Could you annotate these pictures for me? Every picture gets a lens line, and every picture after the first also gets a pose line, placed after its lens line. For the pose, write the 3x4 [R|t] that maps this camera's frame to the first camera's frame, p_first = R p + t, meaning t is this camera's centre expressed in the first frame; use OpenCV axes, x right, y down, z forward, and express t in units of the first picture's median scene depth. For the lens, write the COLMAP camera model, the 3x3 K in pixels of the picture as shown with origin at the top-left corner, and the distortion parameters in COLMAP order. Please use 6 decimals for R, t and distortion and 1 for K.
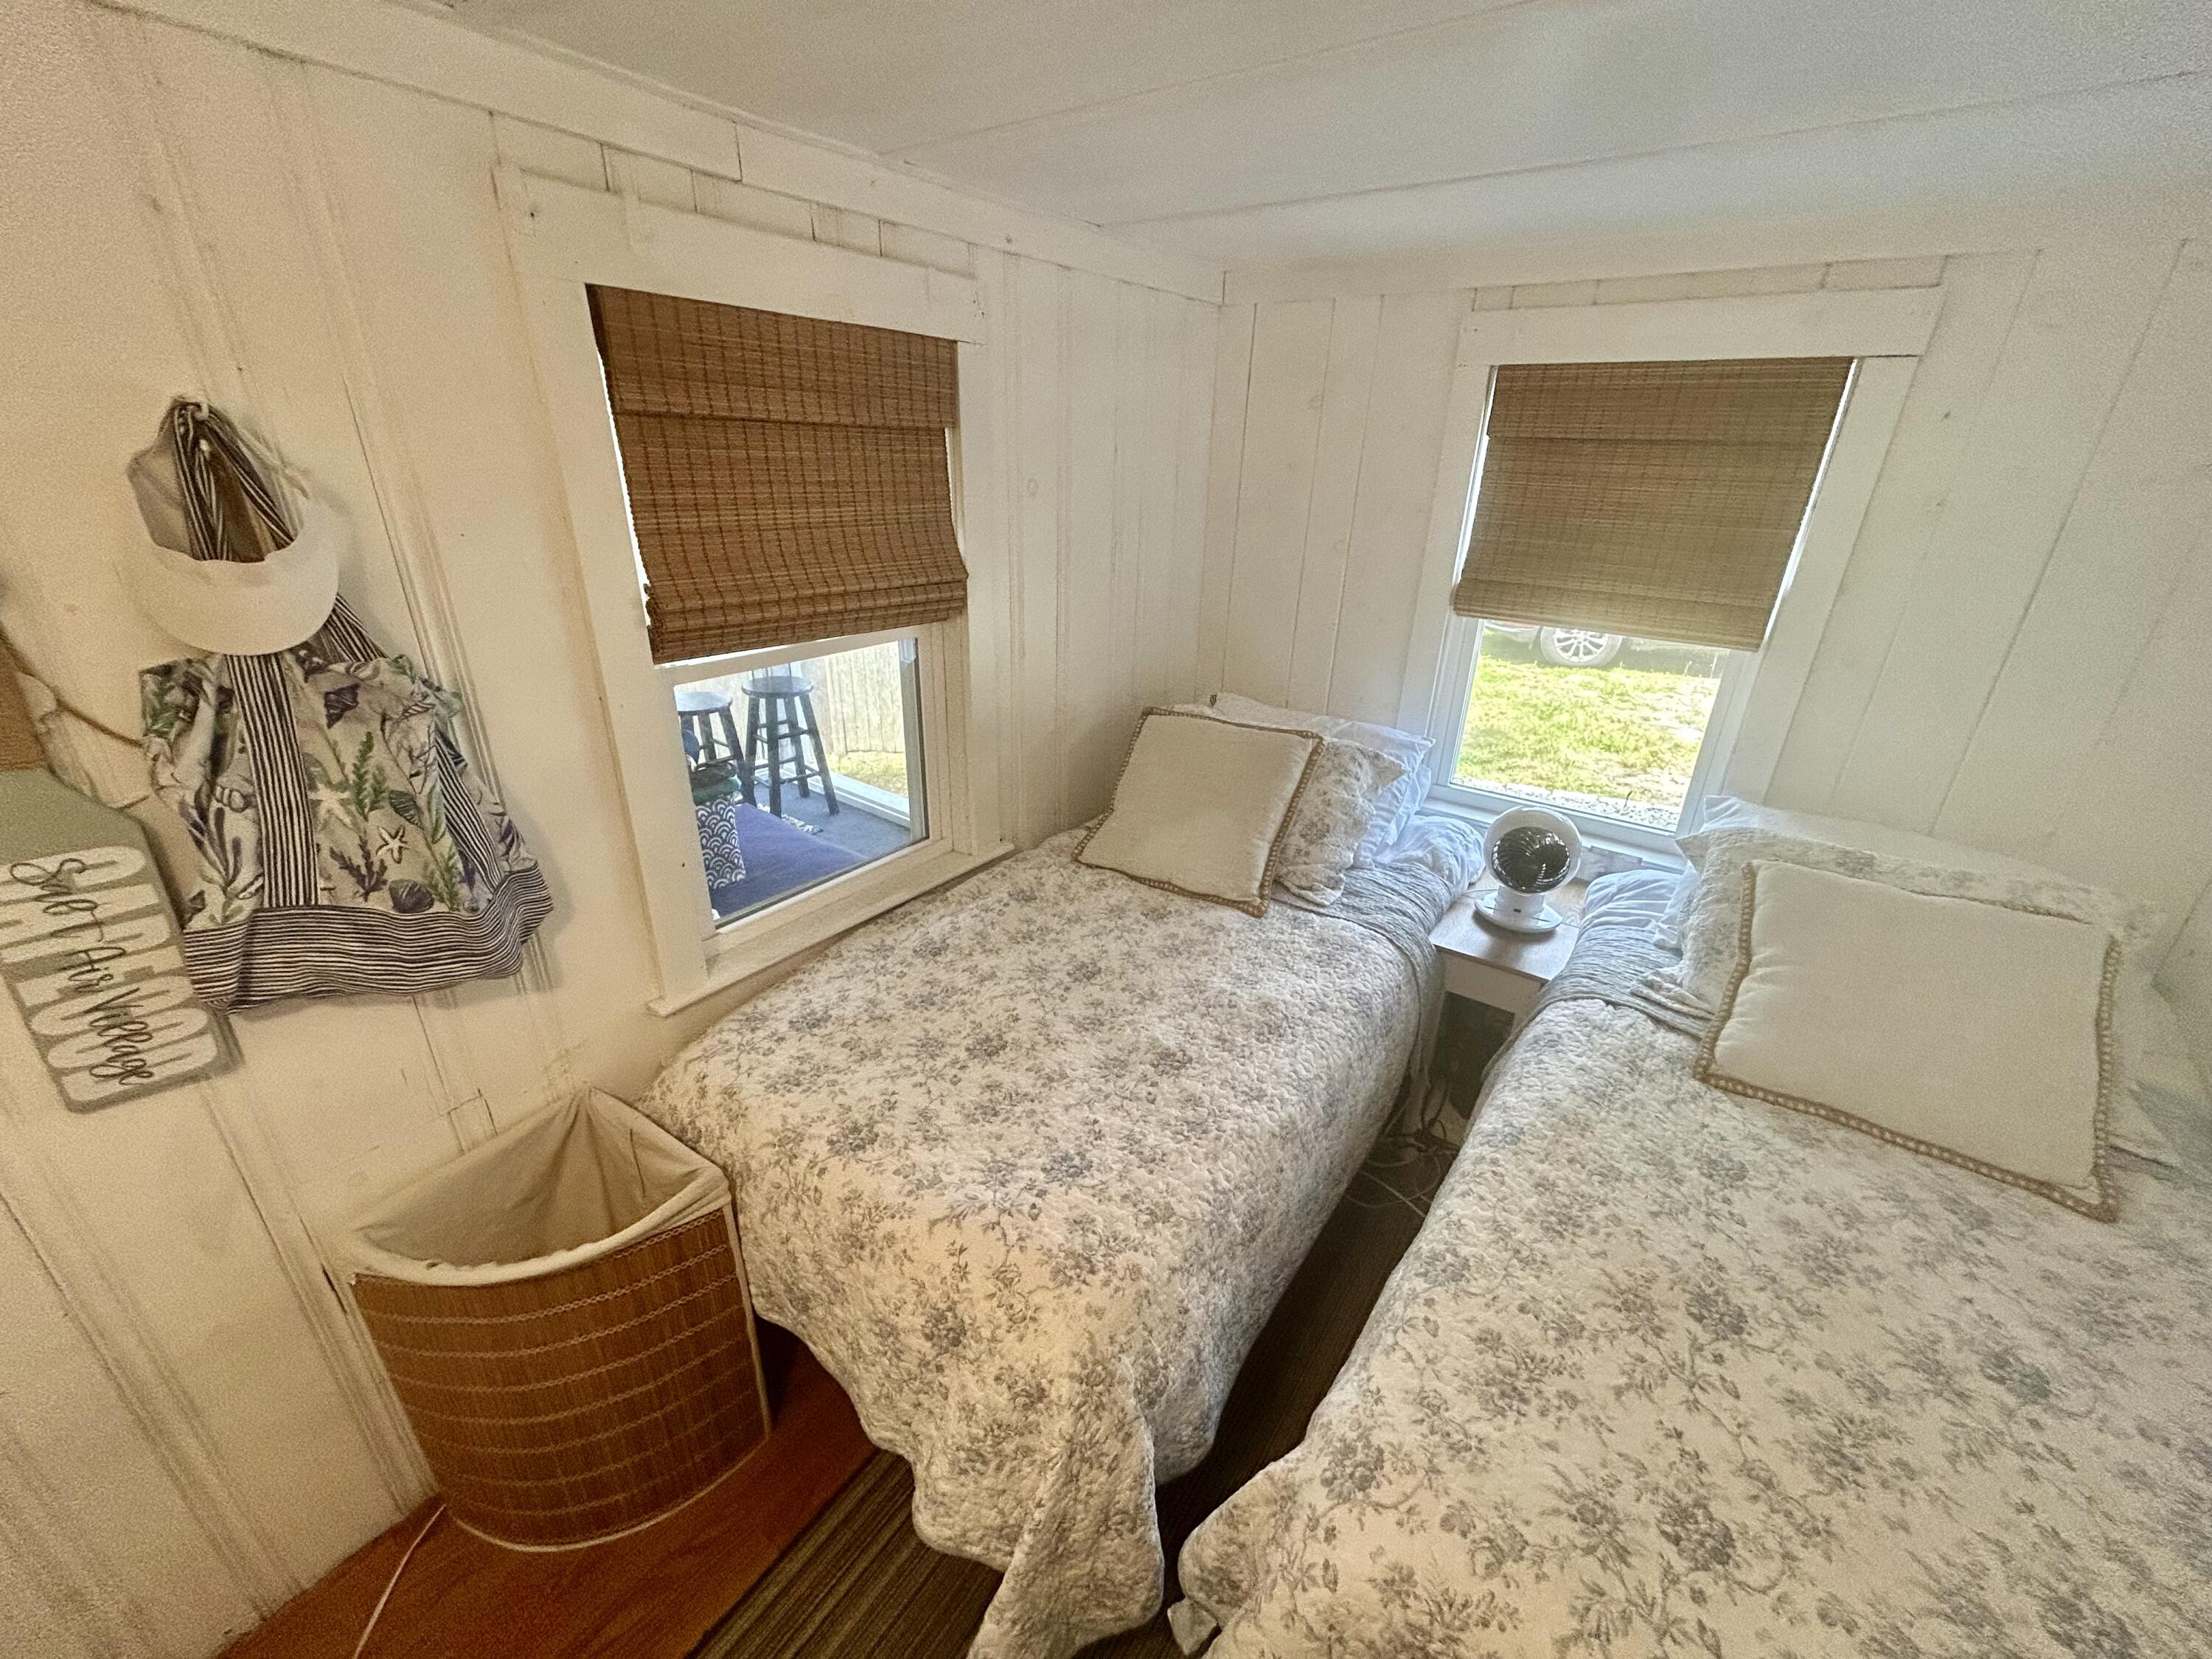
lens RADIAL K [[881.3, 0, 1106.0], [0, 881.3, 829.5], [0, 0, 1]] dist [-0.001557, -0.000046]
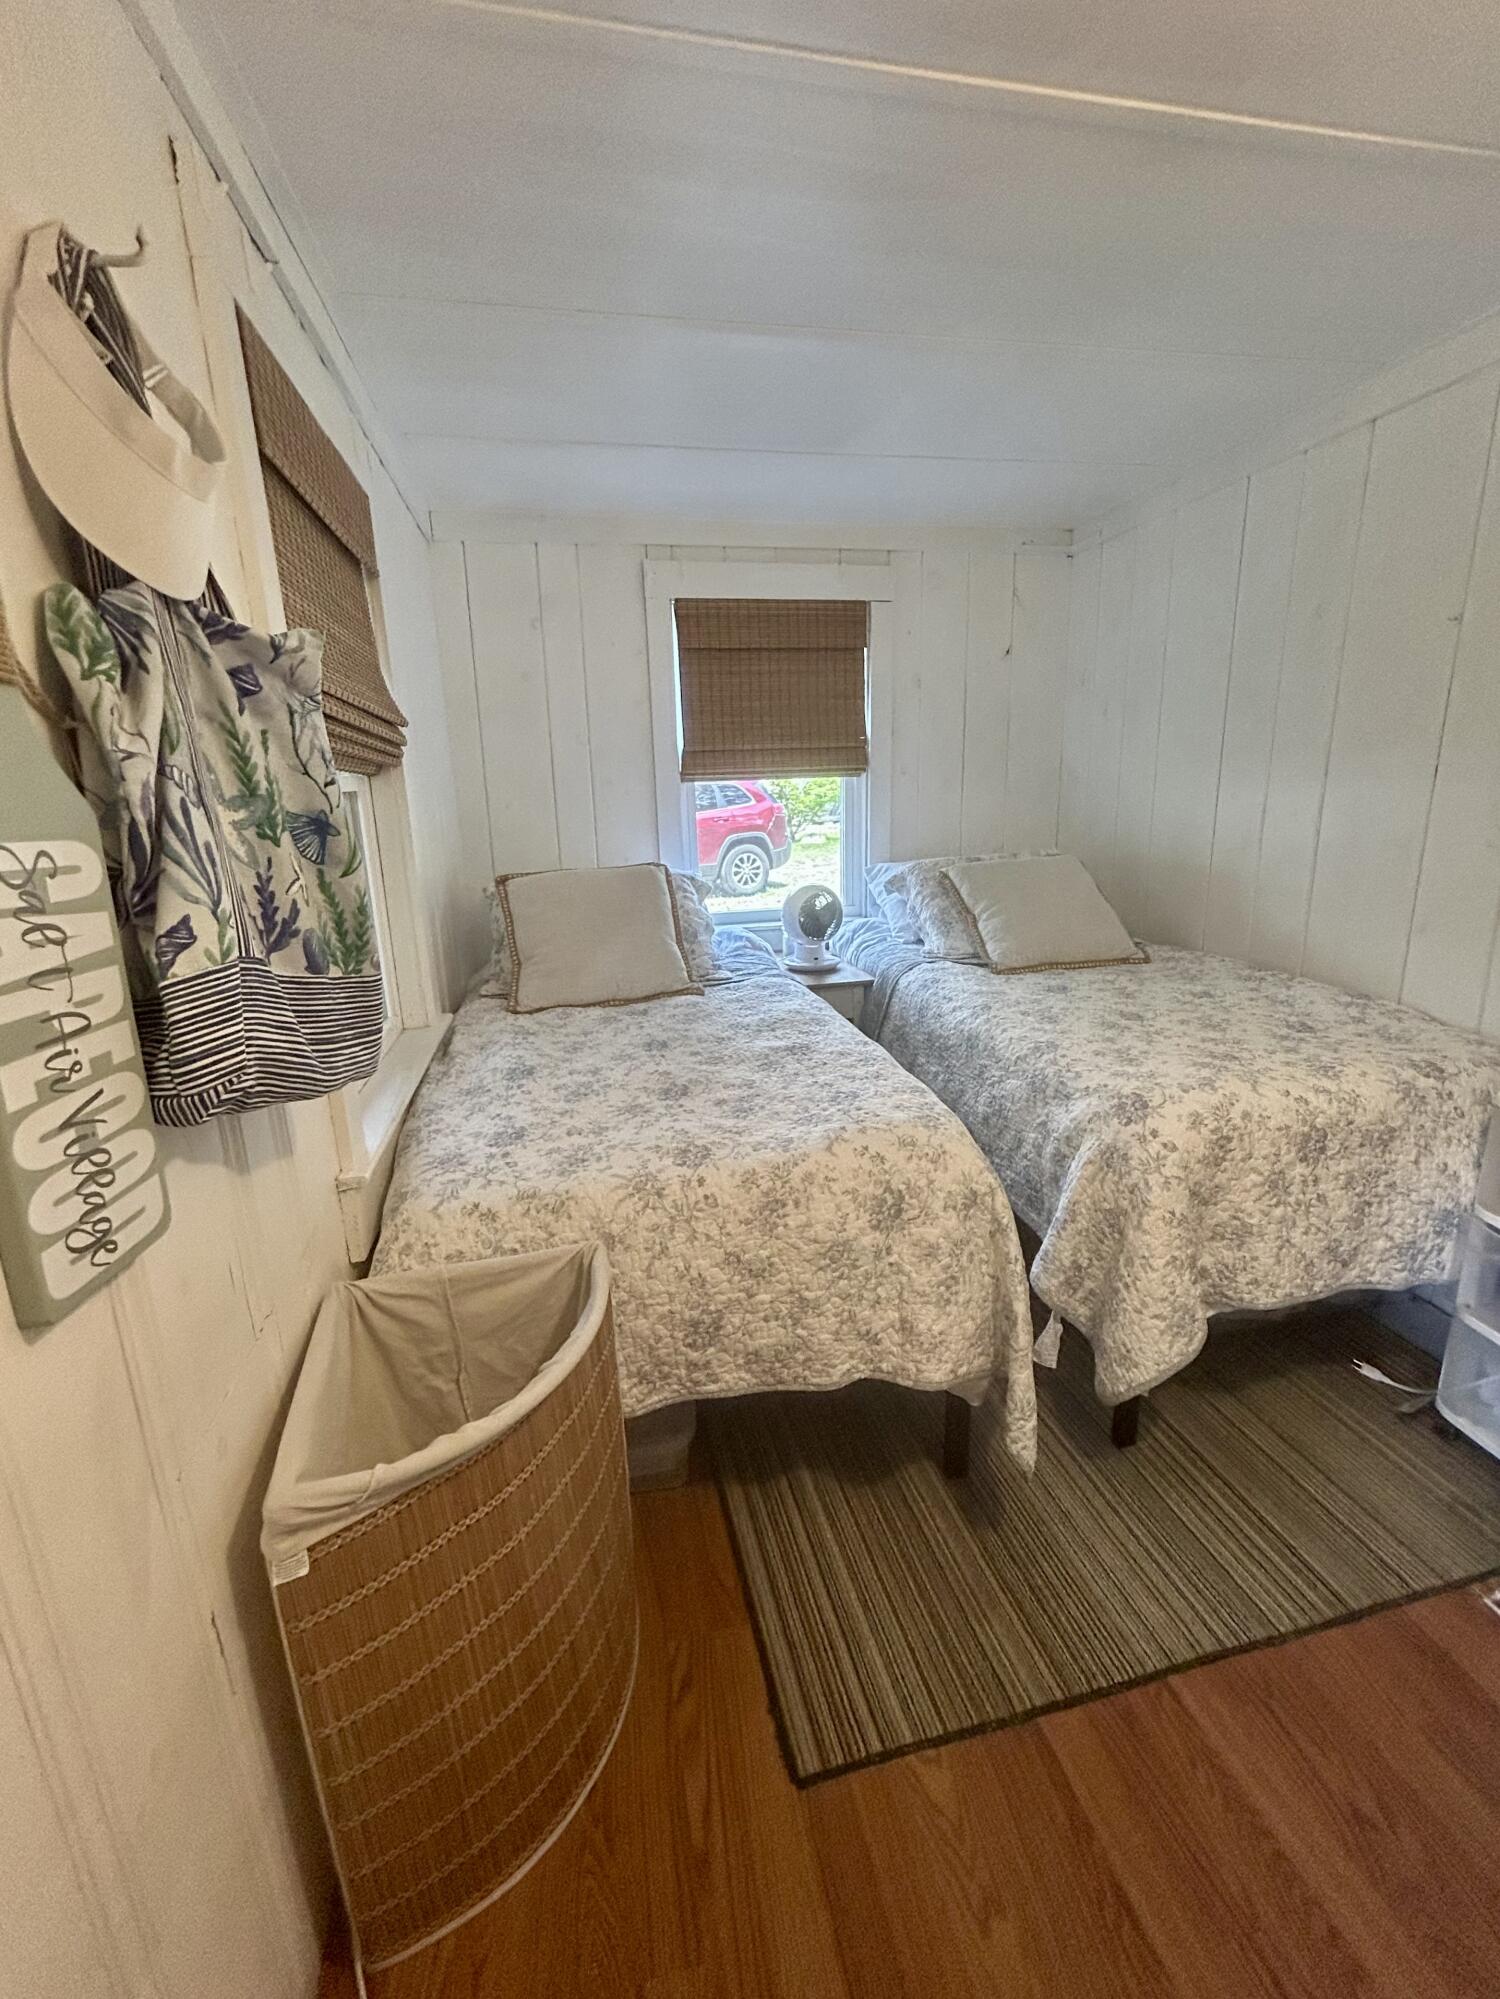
lens RADIAL K [[836.6, 0, 750.0], [0, 836.6, 999.5], [0, 0, 1]] dist [0.002105, 0.000201]
pose [[0.671831, -0.232646, 0.703220, -0.978485], [0.338084, 0.941044, -0.011668, 0.230694], [-0.659047, 0.245586, 0.710876, 0.222465]]
